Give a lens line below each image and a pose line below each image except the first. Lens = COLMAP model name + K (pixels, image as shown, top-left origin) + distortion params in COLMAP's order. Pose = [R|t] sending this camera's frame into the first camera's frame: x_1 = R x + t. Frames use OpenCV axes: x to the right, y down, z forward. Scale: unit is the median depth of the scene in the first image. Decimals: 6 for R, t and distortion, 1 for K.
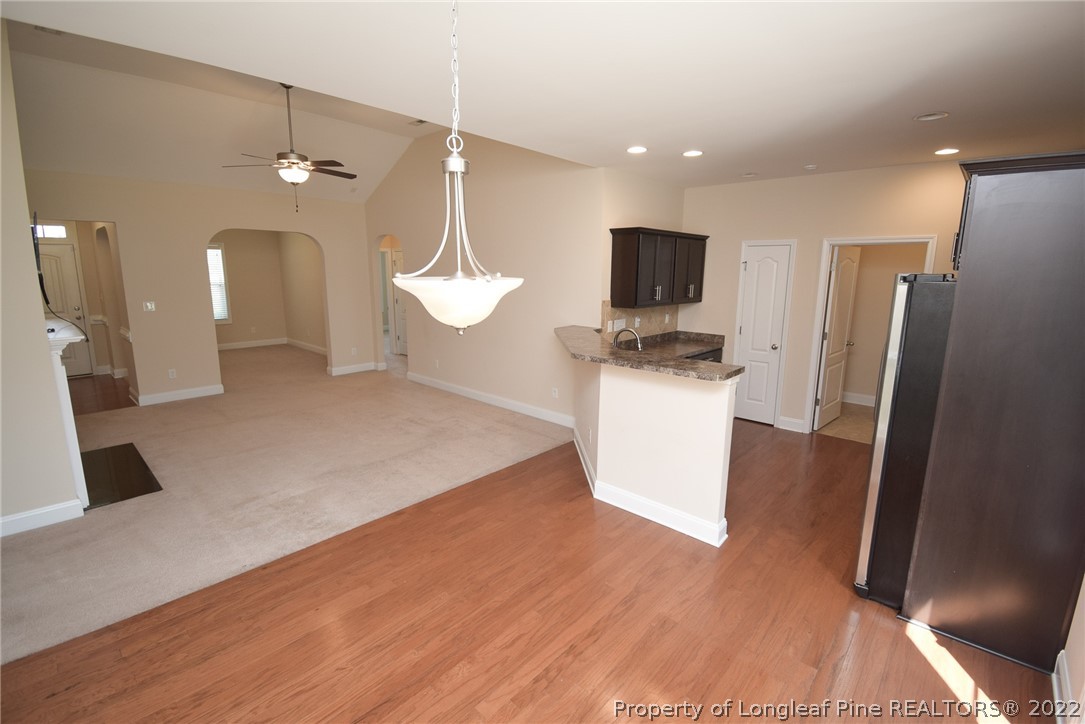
lens RADIAL K [[479.5, 0, 547.7], [0, 479.5, 357.1], [0, 0, 1]] dist [0.023969, -0.028303]
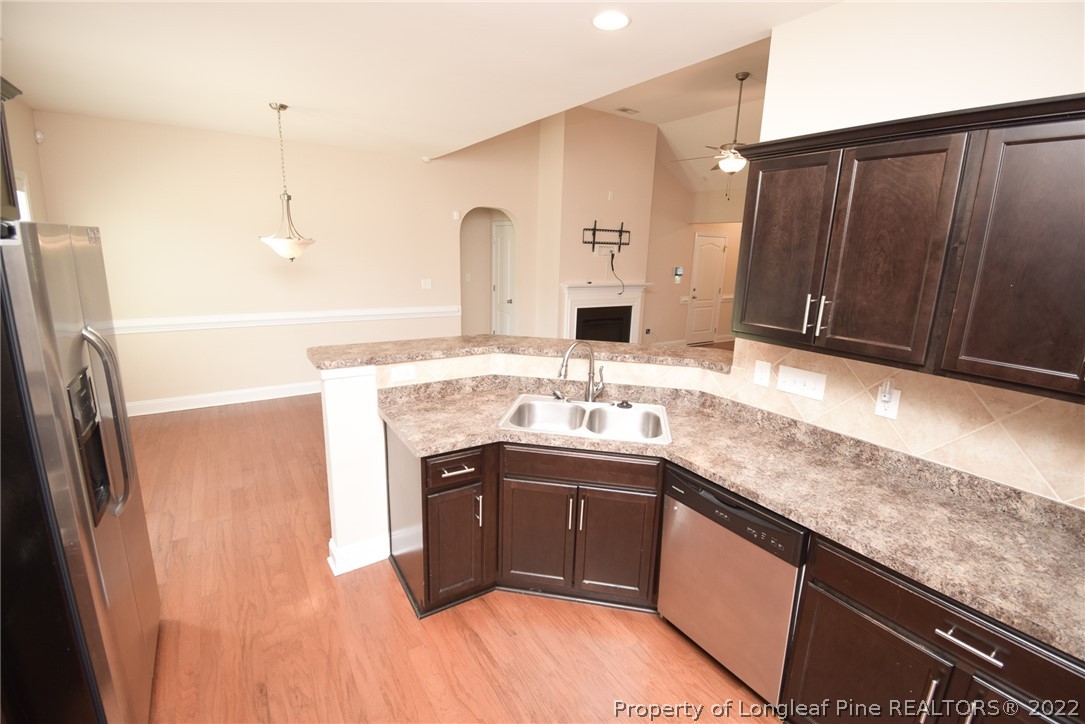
lens RADIAL K [[479.5, 0, 547.7], [0, 479.5, 357.1], [0, 0, 1]] dist [0.023969, -0.028303]
pose [[-0.239995, 0.195674, -0.950849, 0.616367], [-0.213281, 0.944916, 0.248285, -0.148798], [0.947055, 0.262385, -0.185041, 0.877626]]
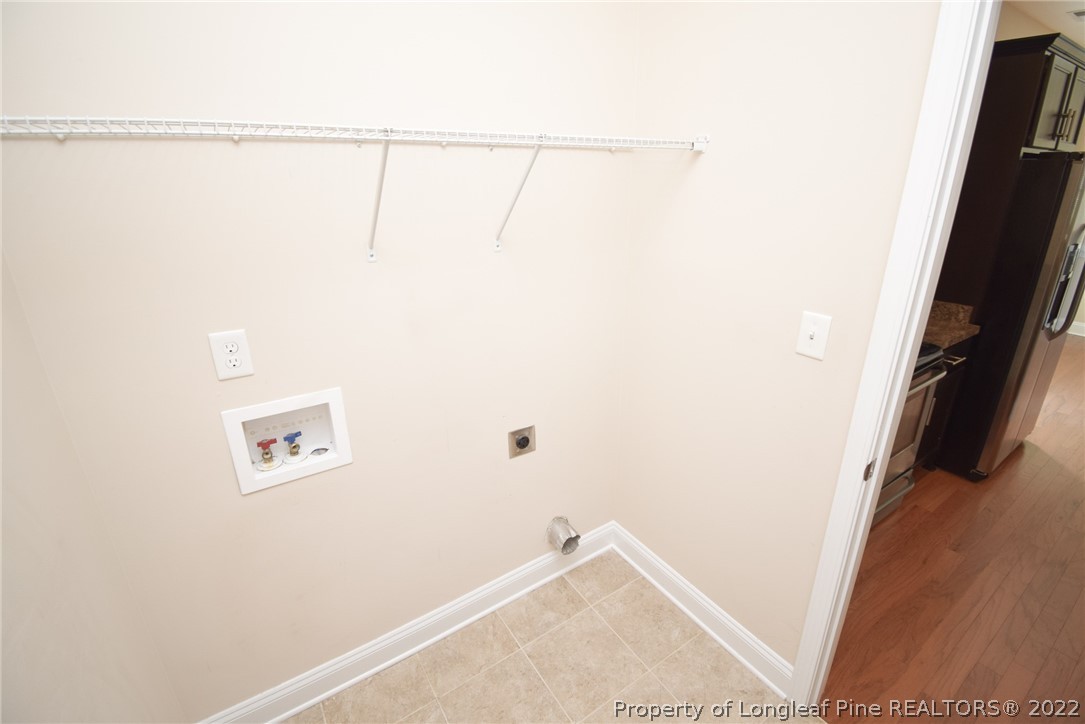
lens RADIAL K [[495.4, 0, 546.6], [0, 495.4, 357.6], [0, 0, 1]] dist [0.013762, -0.022932]
pose [[-0.973618, -0.086436, 0.211180, 0.812569], [0.035677, 0.856433, 0.515023, -0.181782], [-0.225378, 0.508970, -0.830755, 1.137694]]
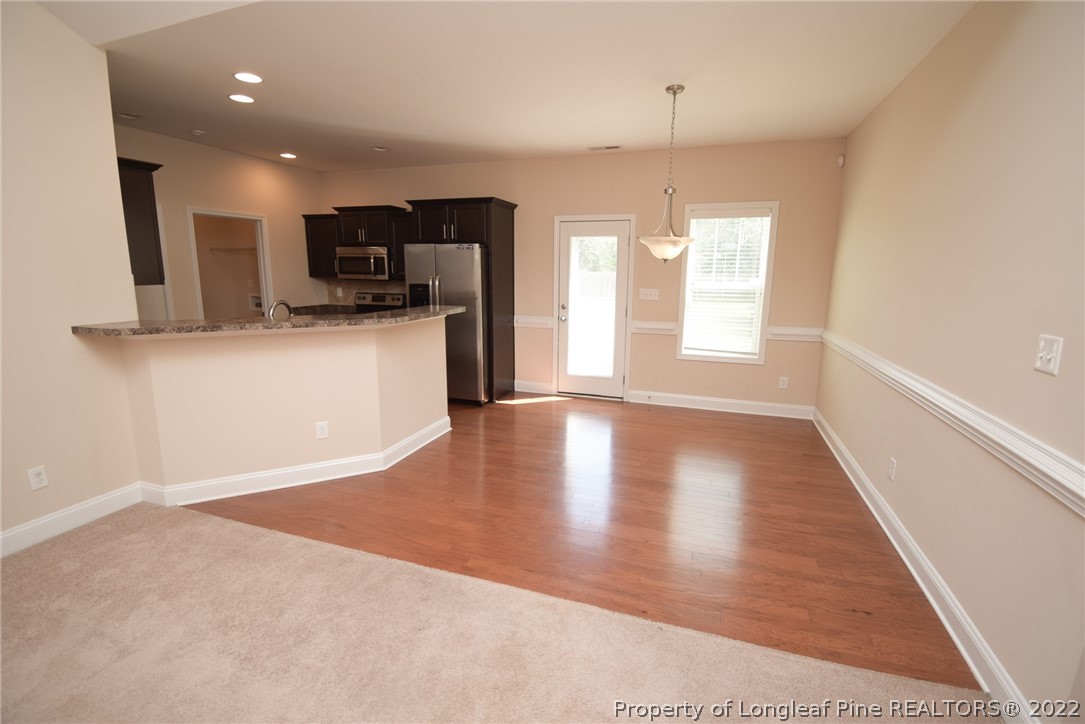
lens RADIAL K [[479.5, 0, 547.7], [0, 479.5, 357.1], [0, 0, 1]] dist [0.023969, -0.028303]
pose [[-0.398465, -0.178268, 0.899692, -0.635711], [0.156031, 0.953455, 0.258025, -0.089462], [-0.903814, 0.243194, -0.352103, 0.731174]]
